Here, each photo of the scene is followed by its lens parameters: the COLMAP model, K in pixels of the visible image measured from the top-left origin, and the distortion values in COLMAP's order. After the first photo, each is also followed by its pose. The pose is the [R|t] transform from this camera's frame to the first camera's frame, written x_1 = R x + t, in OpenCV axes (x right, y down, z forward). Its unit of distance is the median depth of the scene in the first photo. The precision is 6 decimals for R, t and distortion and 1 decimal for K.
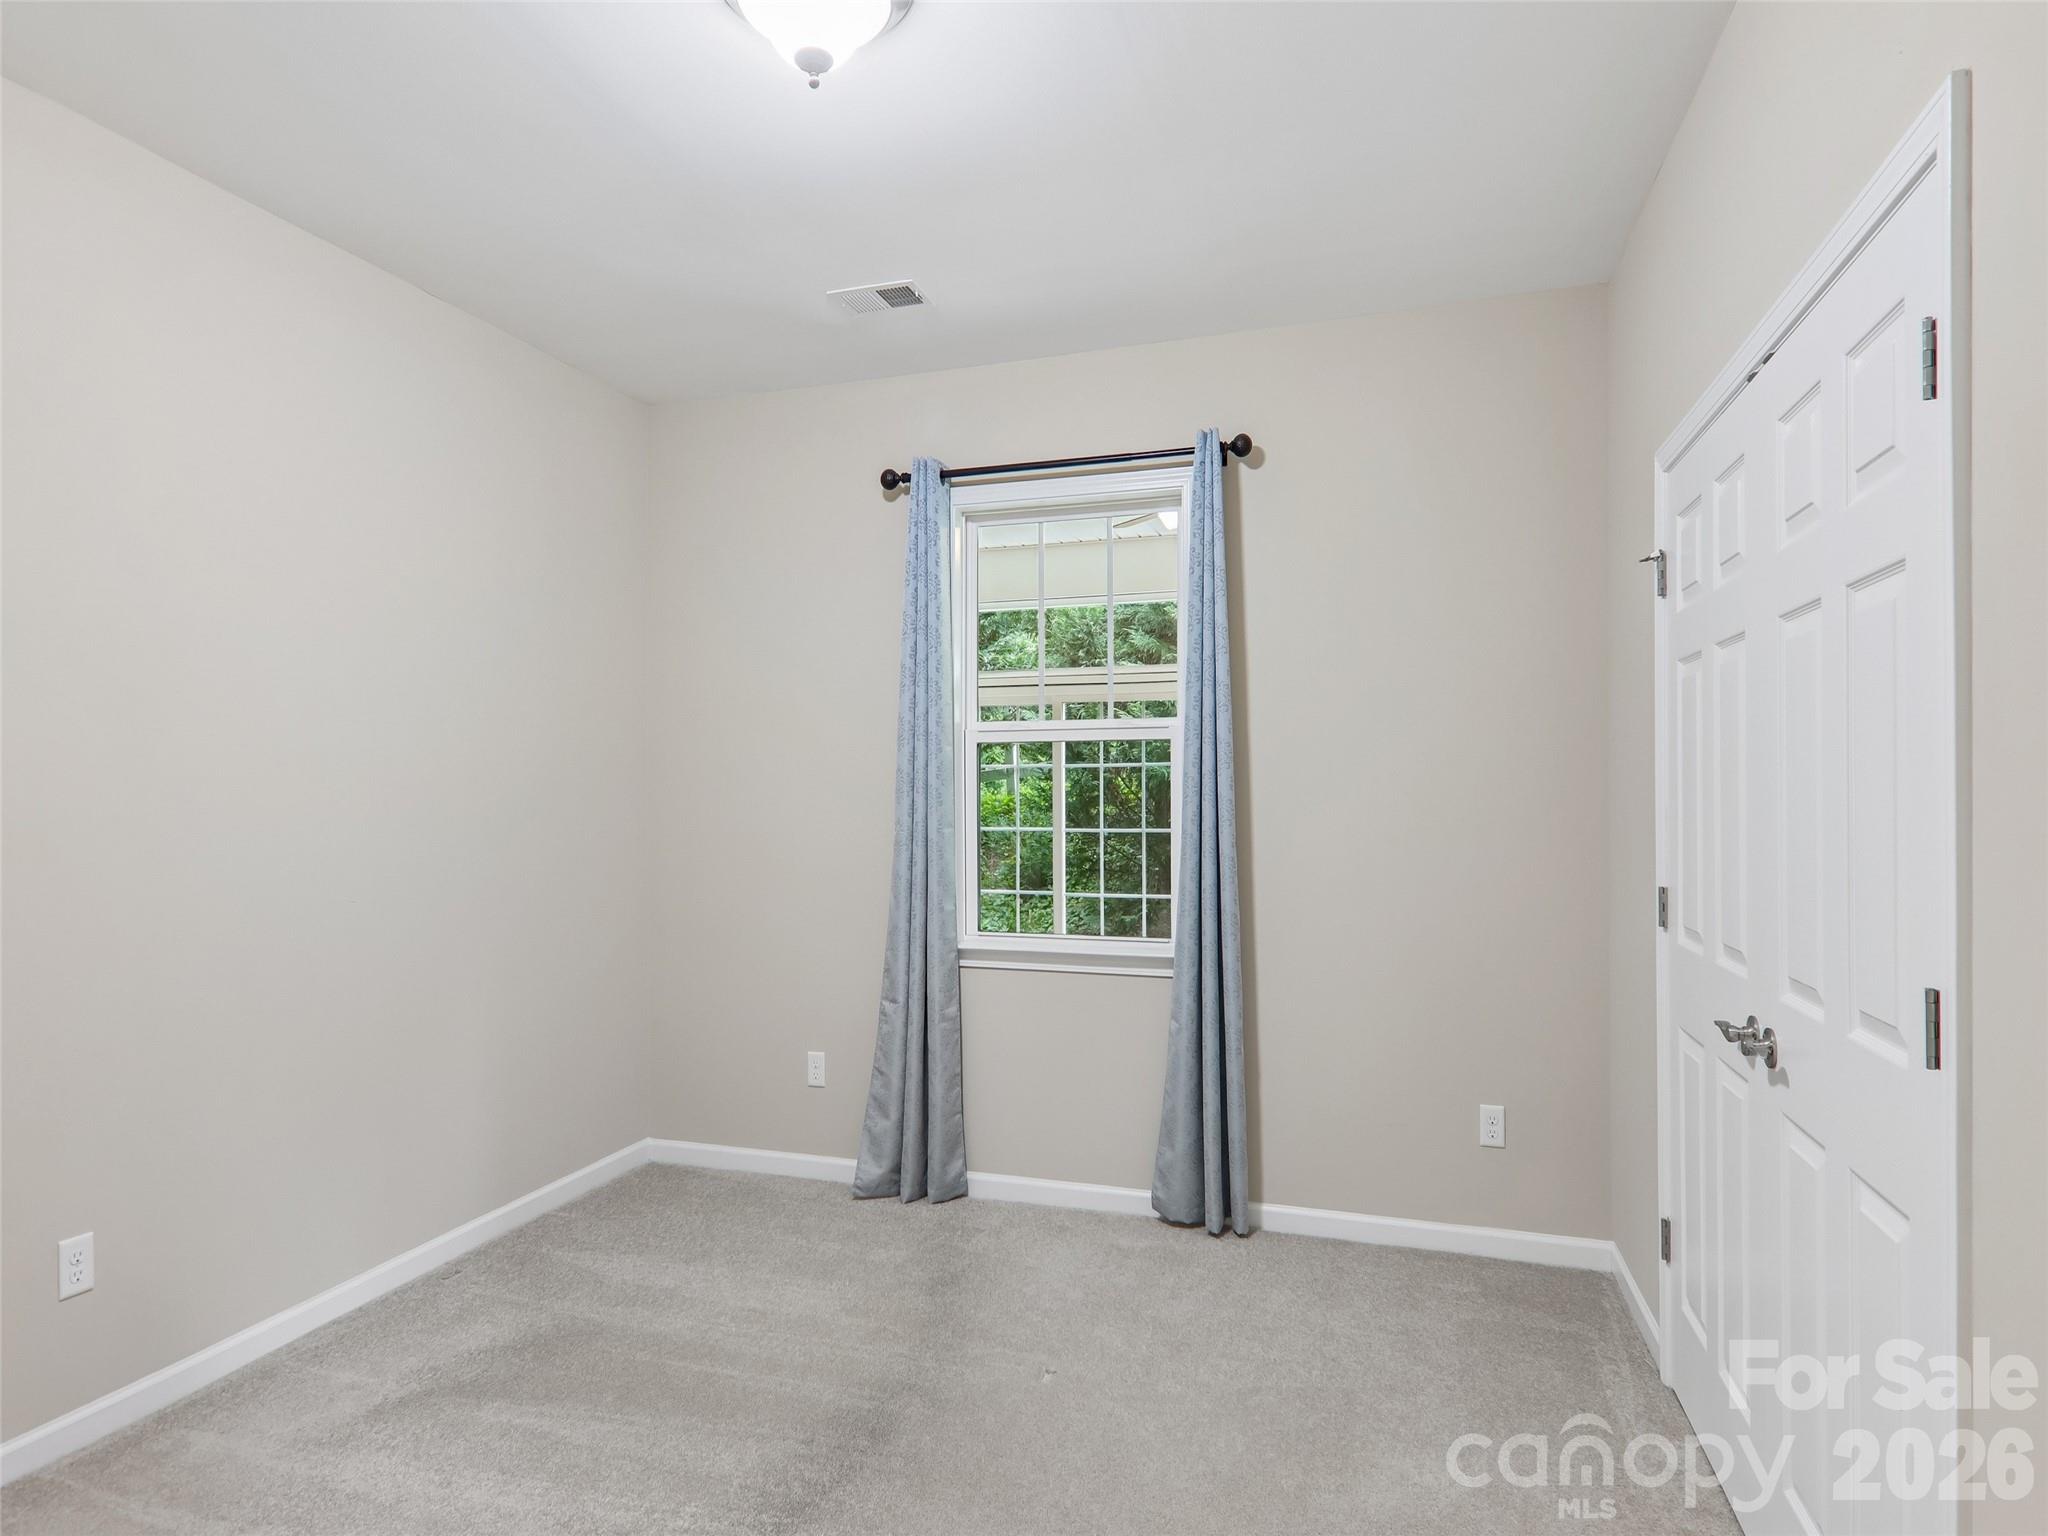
lens RADIAL K [[1131.4, 0, 1024.2], [0, 1131.4, 807.5], [0, 0, 1]] dist [-0.003765, -0.011412]
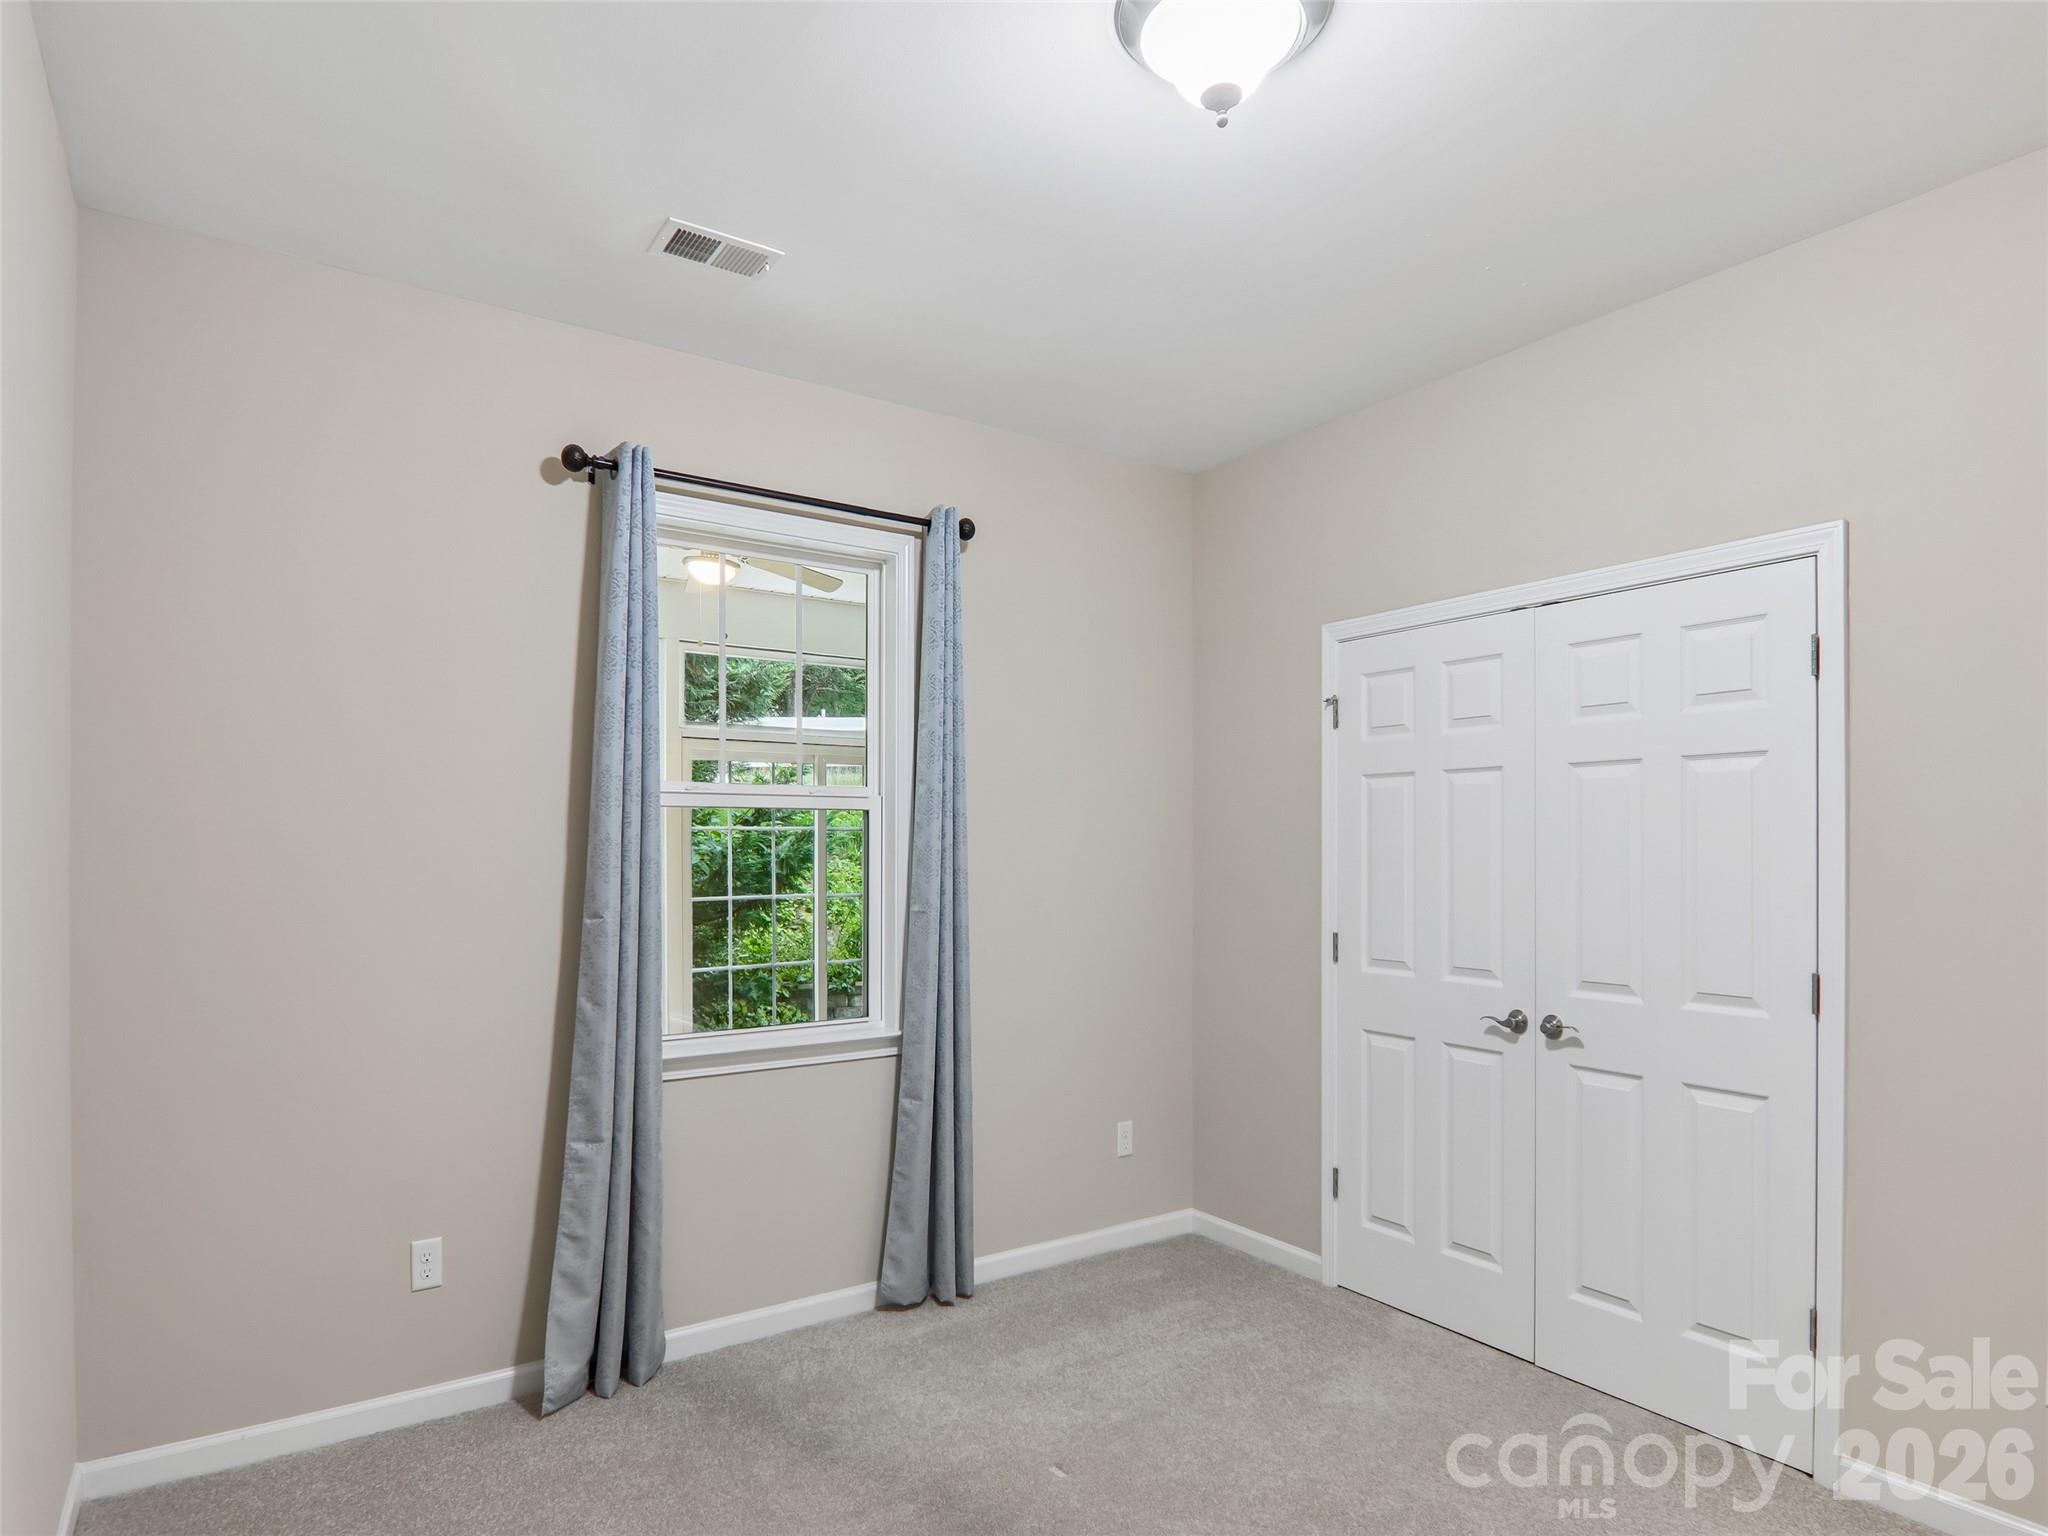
lens RADIAL K [[1145.2, 0, 1019.1], [0, 1145.2, 861.0], [0, 0, 1]] dist [-0.001865, -0.010603]
pose [[0.612881, -0.005584, 0.790155, -0.577158], [0.007628, 0.999970, 0.001150, -0.017867], [-0.790138, 0.005323, 0.612906, 0.308124]]
